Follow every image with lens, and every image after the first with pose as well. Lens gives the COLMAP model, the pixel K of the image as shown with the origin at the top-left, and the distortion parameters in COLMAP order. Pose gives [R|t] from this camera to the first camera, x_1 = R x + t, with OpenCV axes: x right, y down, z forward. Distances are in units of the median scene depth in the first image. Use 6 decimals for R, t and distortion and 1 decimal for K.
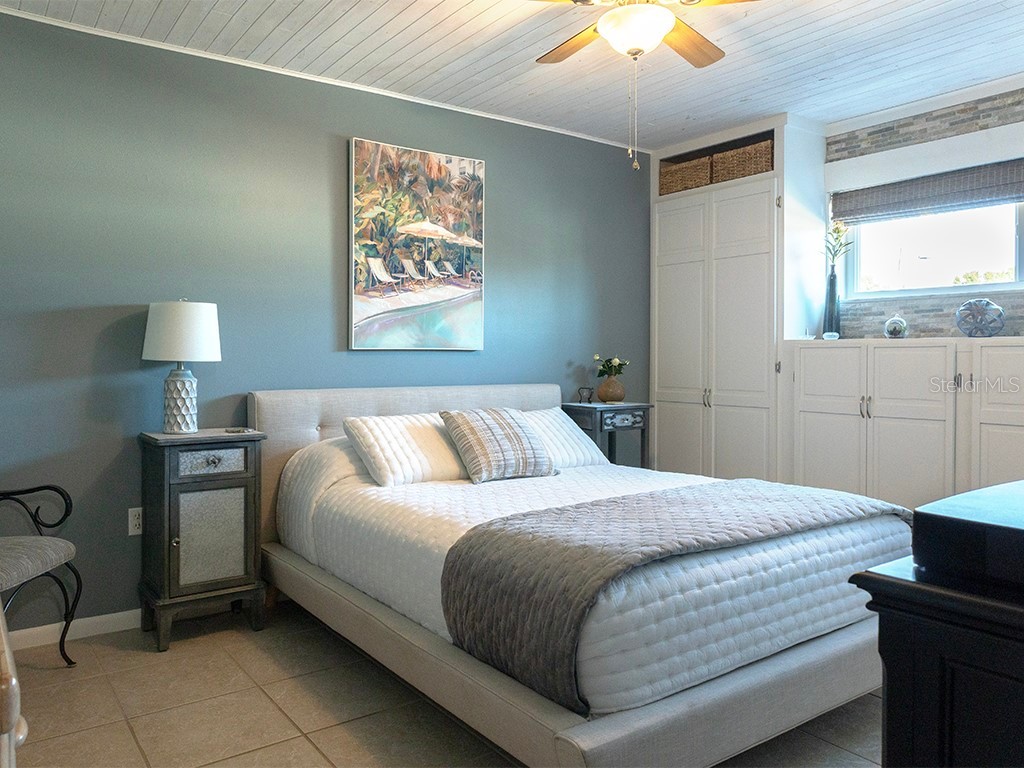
lens RADIAL K [[779.2, 0, 511.4], [0, 779.2, 378.8], [0, 0, 1]] dist [-0.005440, -0.006539]
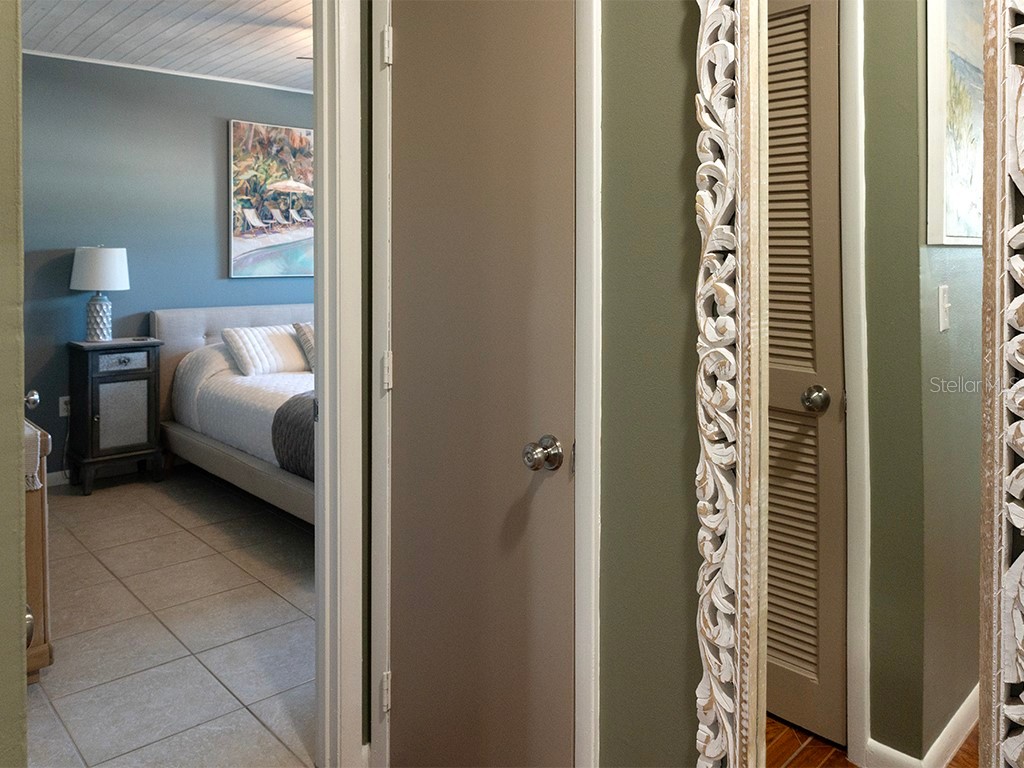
lens RADIAL K [[779.2, 0, 522.4], [0, 779.2, 277.6], [0, 0, 1]] dist [-0.005440, -0.006539]
pose [[0.993477, -0.005870, 0.113882, 0.163083], [0.006776, 0.999948, -0.007574, -0.027909], [-0.113832, 0.008296, 0.993465, -0.451271]]
